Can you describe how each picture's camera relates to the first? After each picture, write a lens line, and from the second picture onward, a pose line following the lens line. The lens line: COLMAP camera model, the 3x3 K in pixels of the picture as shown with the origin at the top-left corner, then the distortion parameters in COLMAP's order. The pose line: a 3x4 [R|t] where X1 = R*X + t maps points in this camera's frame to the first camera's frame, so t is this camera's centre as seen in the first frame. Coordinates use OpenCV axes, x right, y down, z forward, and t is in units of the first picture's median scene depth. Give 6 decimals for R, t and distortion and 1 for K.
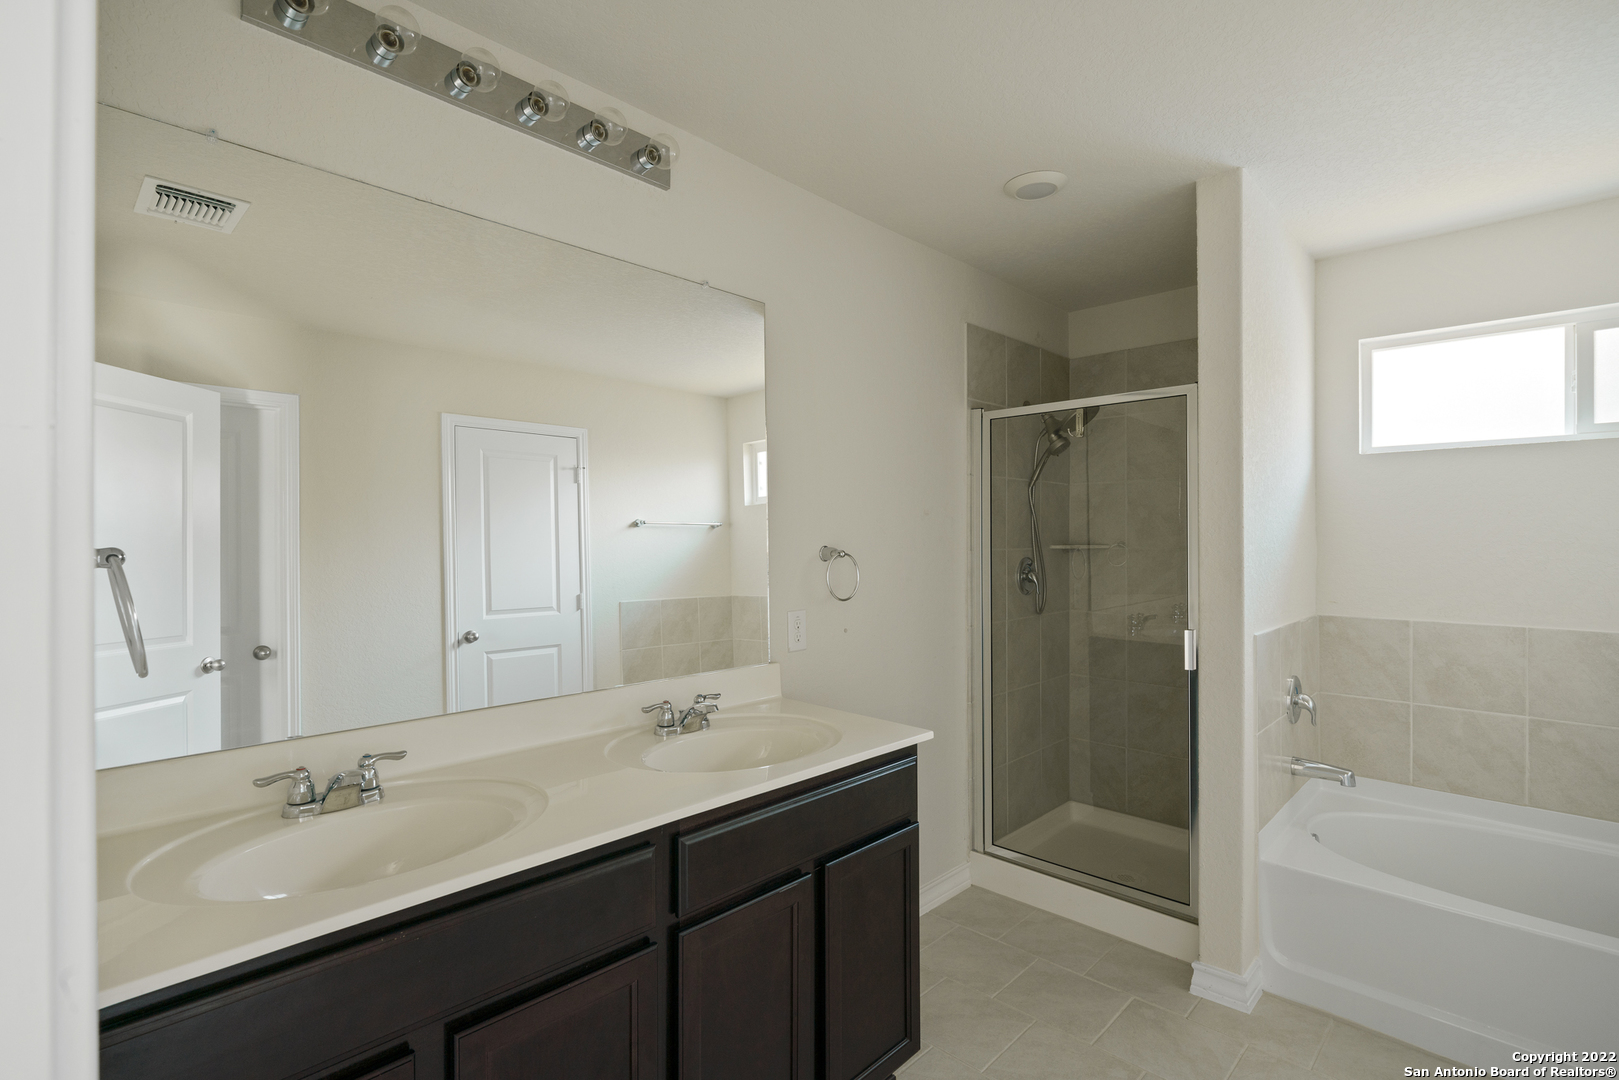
lens RADIAL K [[737.4, 0, 809.1], [0, 737.4, 550.9], [0, 0, 1]] dist [-0.005030, 0.000832]
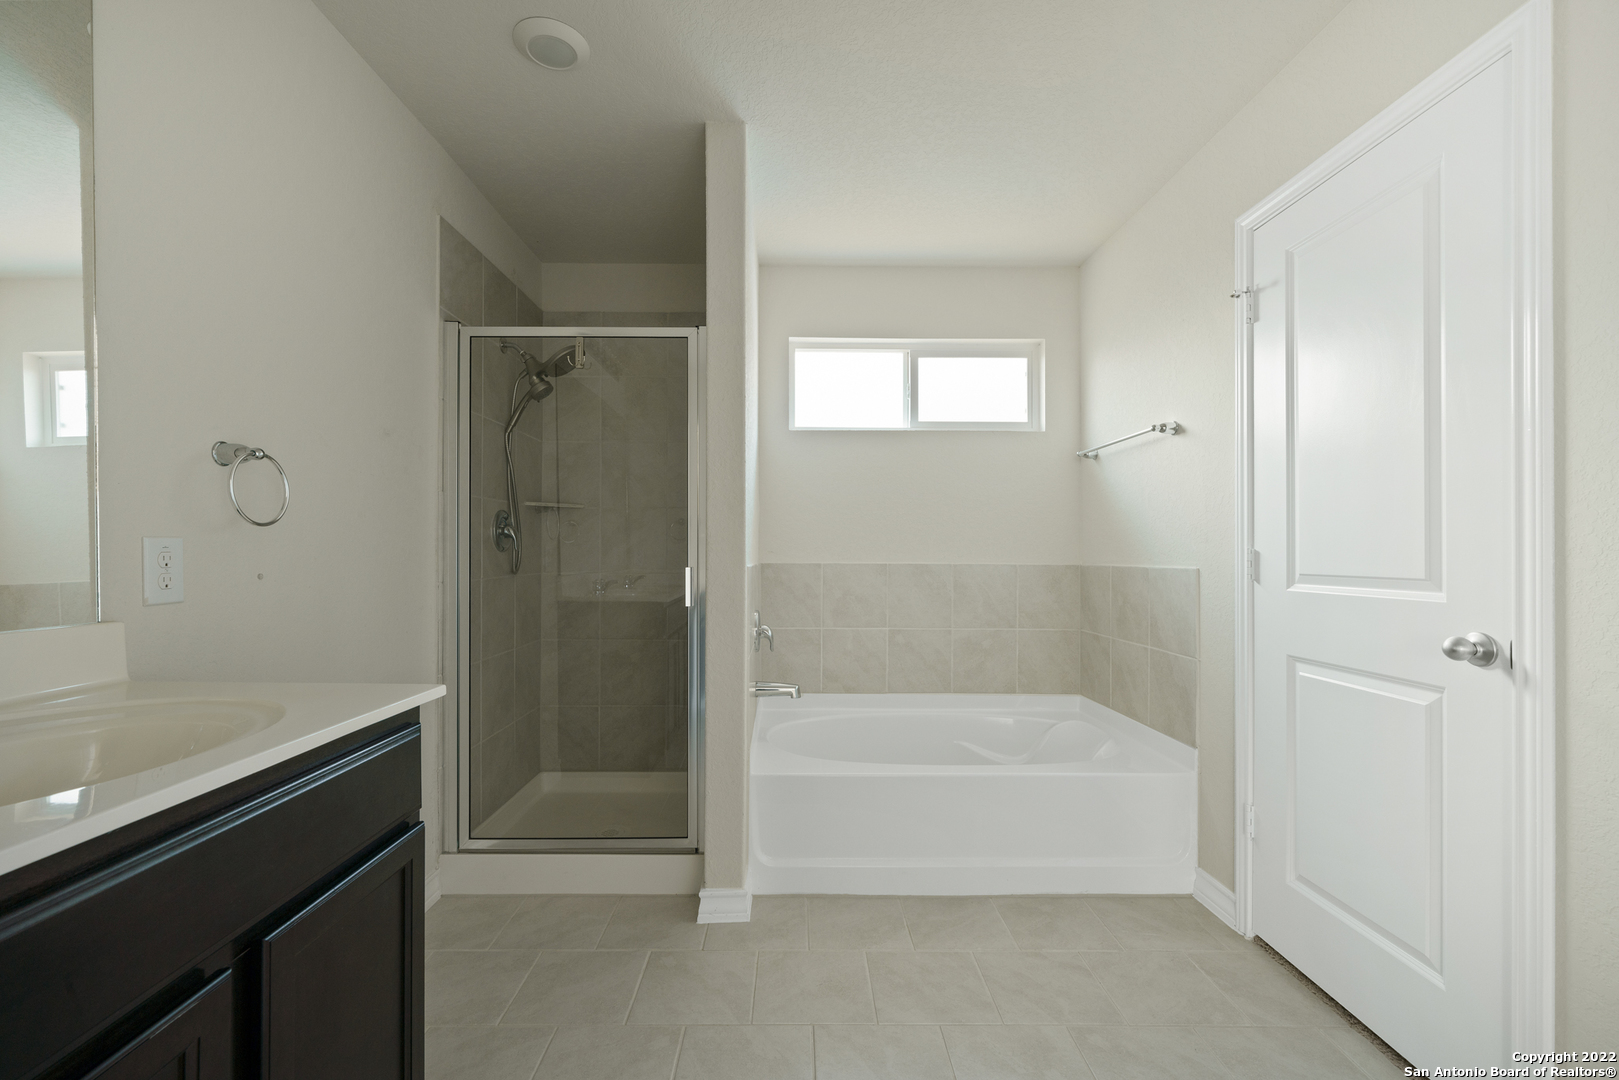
lens RADIAL K [[664.3, 0, 792.6], [0, 664.3, 547.2], [0, 0, 1]] dist [0.001331, -0.000697]
pose [[0.716731, 0.005994, 0.697324, -0.021598], [0.002304, 0.999937, -0.010963, 0.077265], [-0.697346, 0.009464, 0.716673, 0.202253]]
